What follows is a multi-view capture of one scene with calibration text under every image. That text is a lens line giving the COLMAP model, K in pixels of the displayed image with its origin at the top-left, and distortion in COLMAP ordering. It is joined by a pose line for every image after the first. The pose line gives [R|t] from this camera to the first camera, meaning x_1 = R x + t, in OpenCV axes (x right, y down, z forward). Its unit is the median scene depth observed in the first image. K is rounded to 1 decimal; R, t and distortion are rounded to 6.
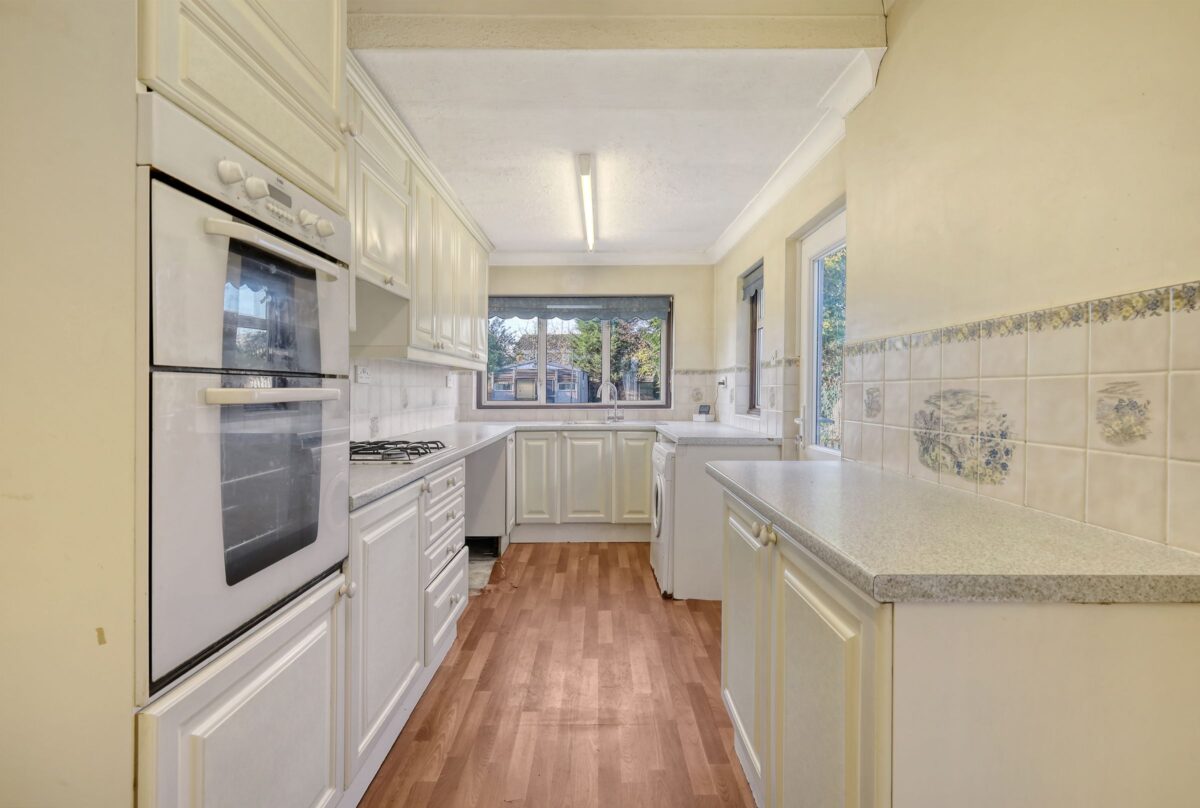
lens RADIAL K [[496.4, 0, 602.6], [0, 496.4, 387.8], [0, 0, 1]] dist [-0.000565, 0.007108]
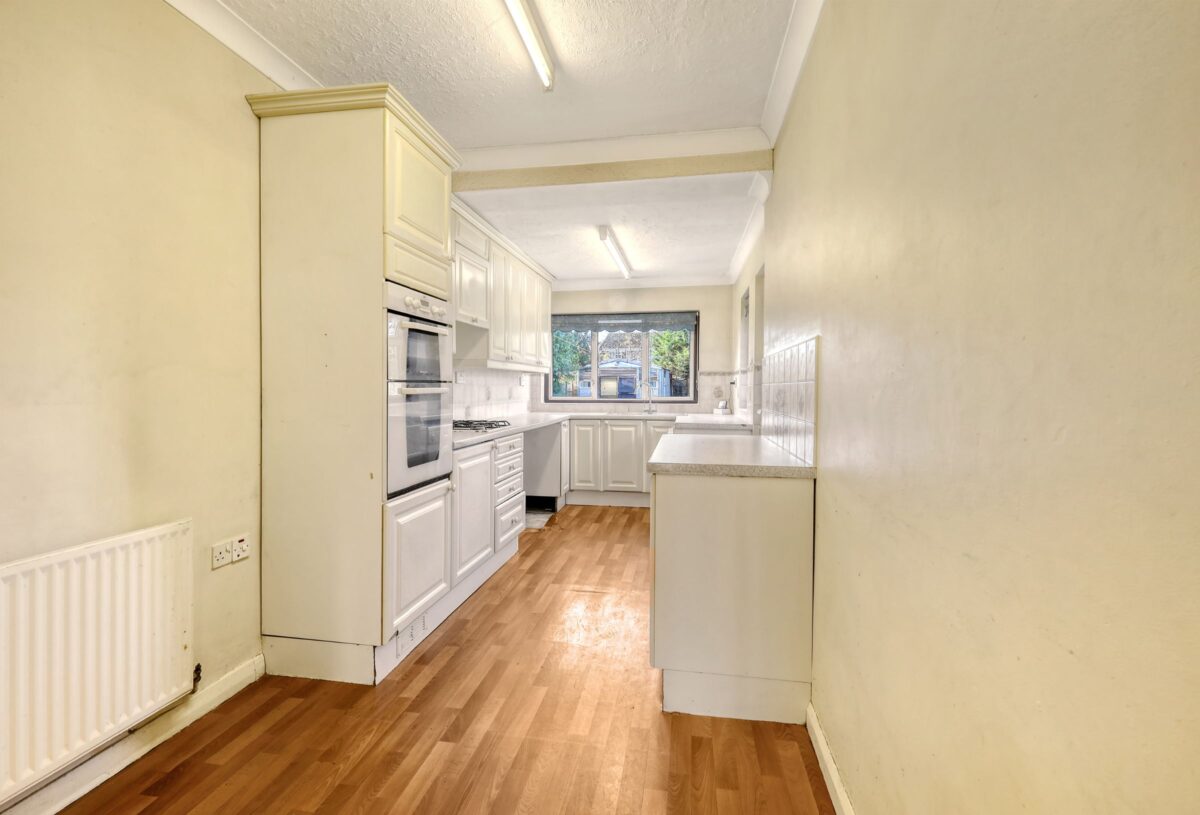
lens RADIAL K [[496.4, 0, 602.6], [0, 496.4, 391.3], [0, 0, 1]] dist [-0.000565, 0.007108]
pose [[0.984676, 0.004380, -0.174336, 0.186051], [-0.002266, 0.999921, 0.012324, -0.004170], [0.174376, -0.011740, 0.984609, -0.370707]]
